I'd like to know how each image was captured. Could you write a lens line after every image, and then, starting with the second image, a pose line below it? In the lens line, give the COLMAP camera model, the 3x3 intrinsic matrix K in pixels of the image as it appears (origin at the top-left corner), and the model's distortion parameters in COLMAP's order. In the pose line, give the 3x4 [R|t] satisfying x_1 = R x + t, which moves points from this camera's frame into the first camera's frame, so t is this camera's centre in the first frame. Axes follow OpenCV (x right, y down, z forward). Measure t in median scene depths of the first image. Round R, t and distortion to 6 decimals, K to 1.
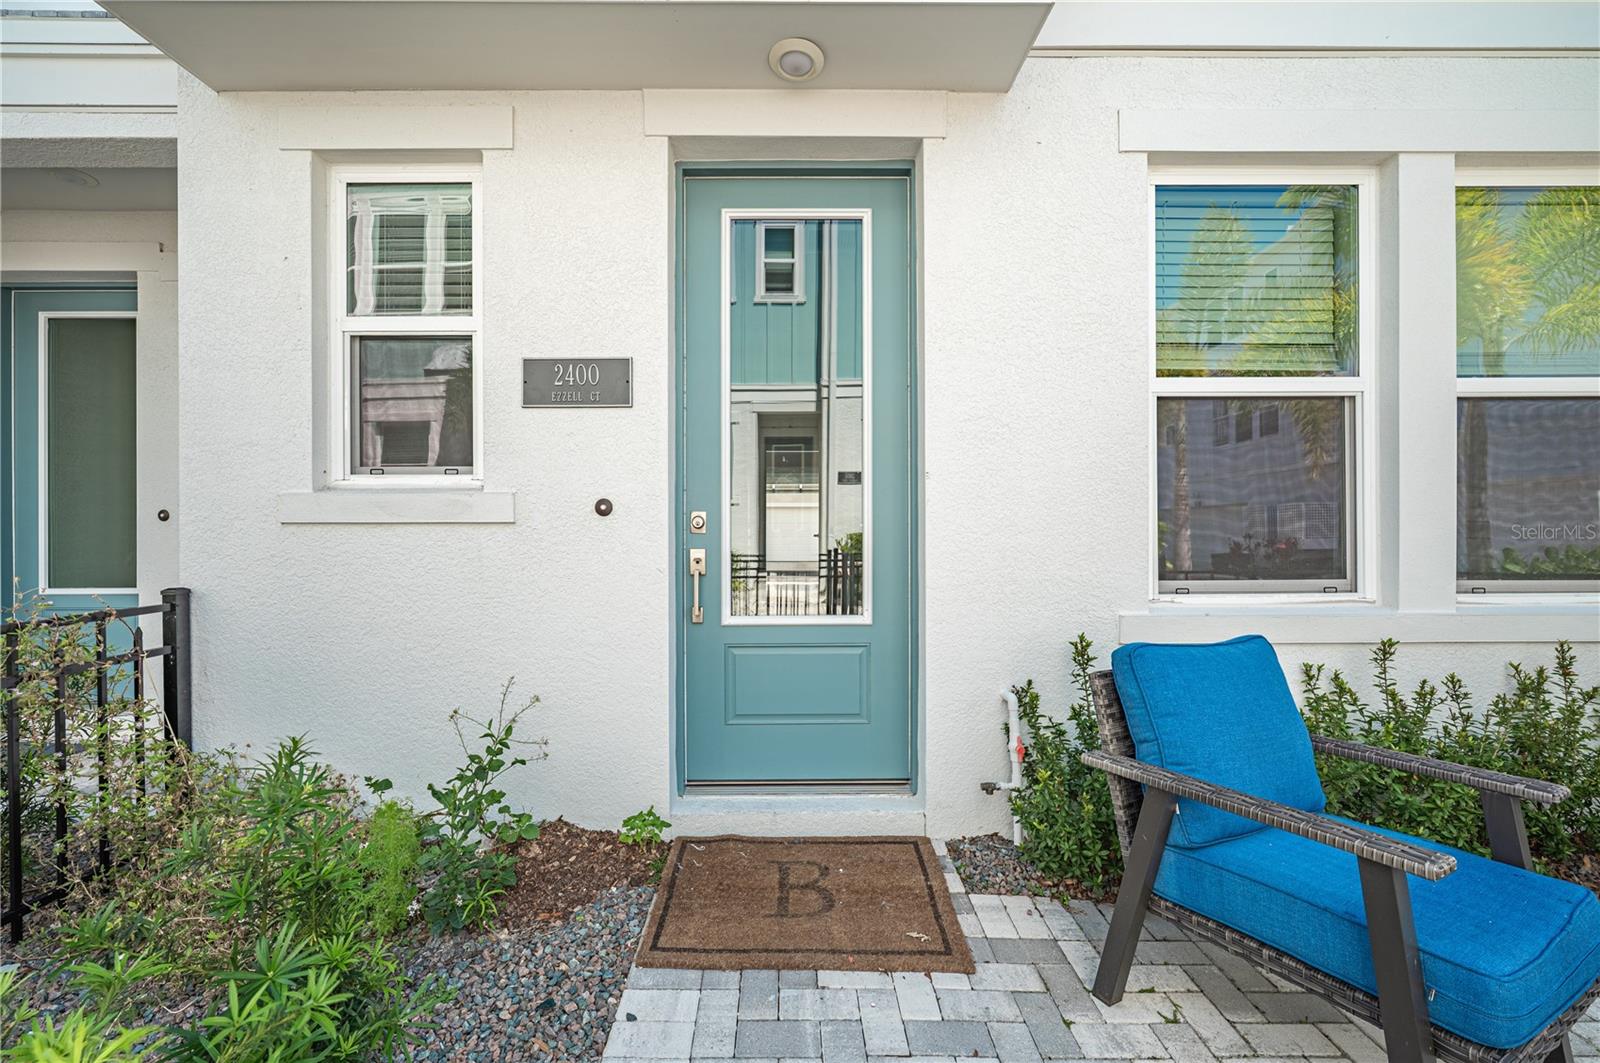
lens RADIAL K [[638.1, 0, 798.5], [0, 638.1, 522.1], [0, 0, 1]] dist [-0.000381, -0.000305]
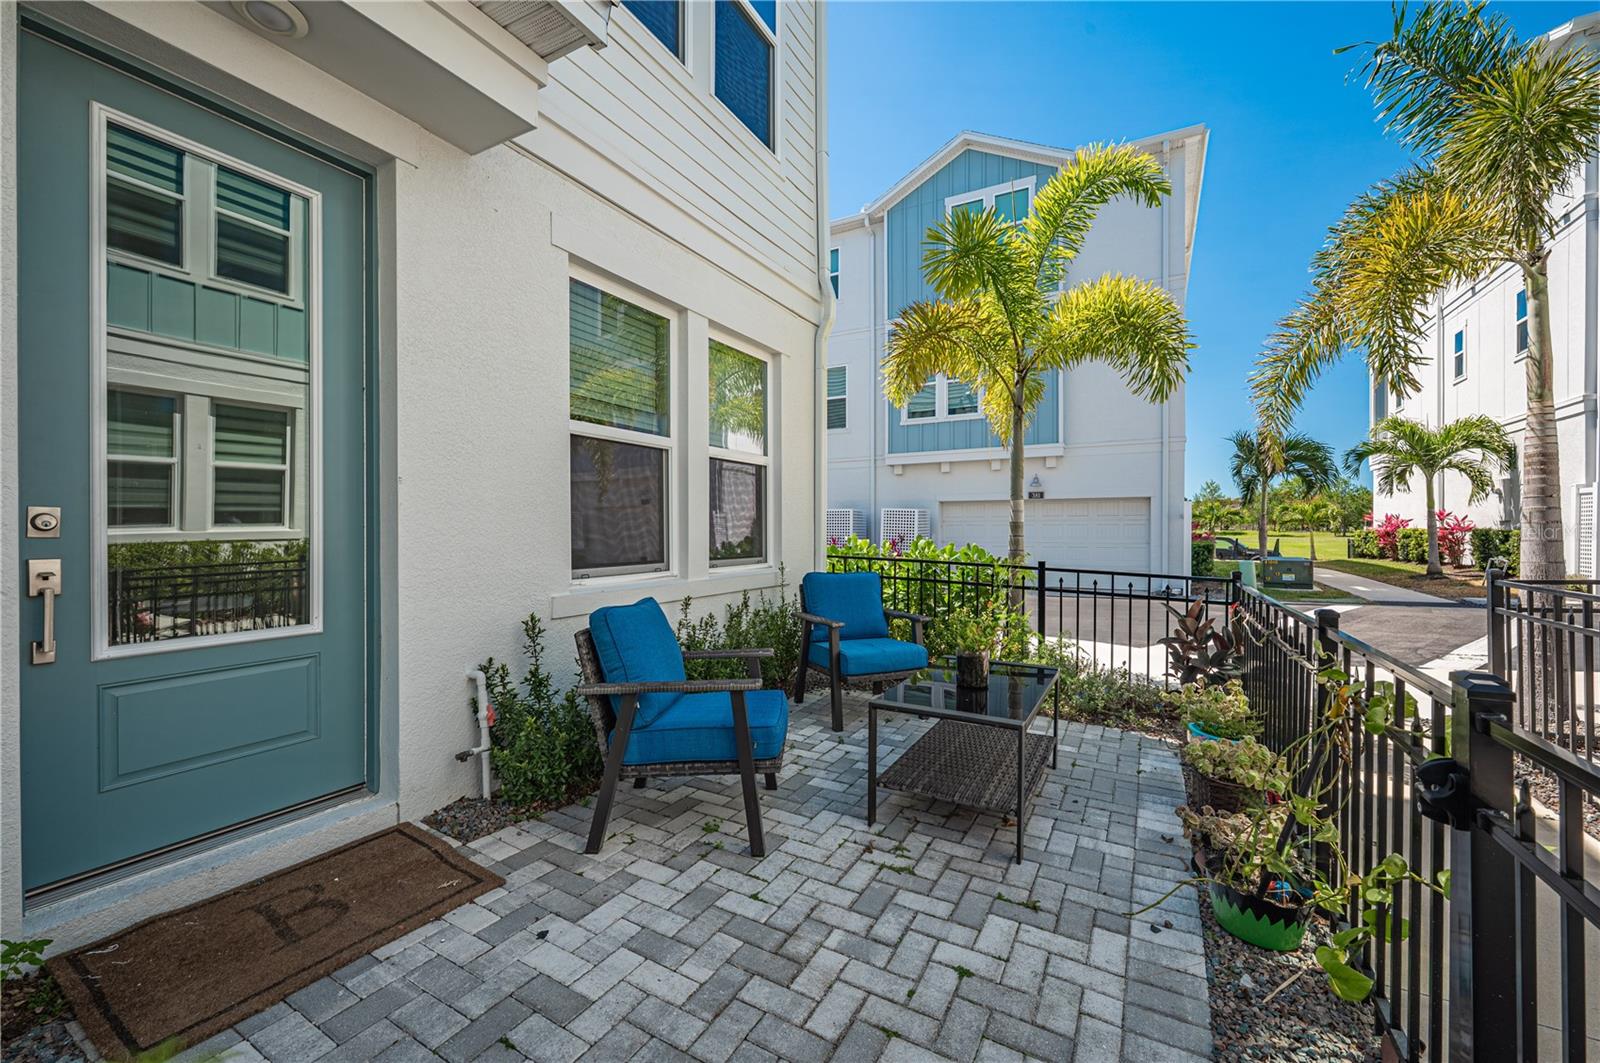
lens RADIAL K [[638.1, 0, 796.6], [0, 638.1, 530.7], [0, 0, 1]] dist [-0.000381, -0.000305]
pose [[0.494138, 0.001811, 0.869382, -0.395315], [0.001806, 0.999994, -0.003110, 0.014846], [-0.869382, 0.003107, 0.494131, -0.087549]]
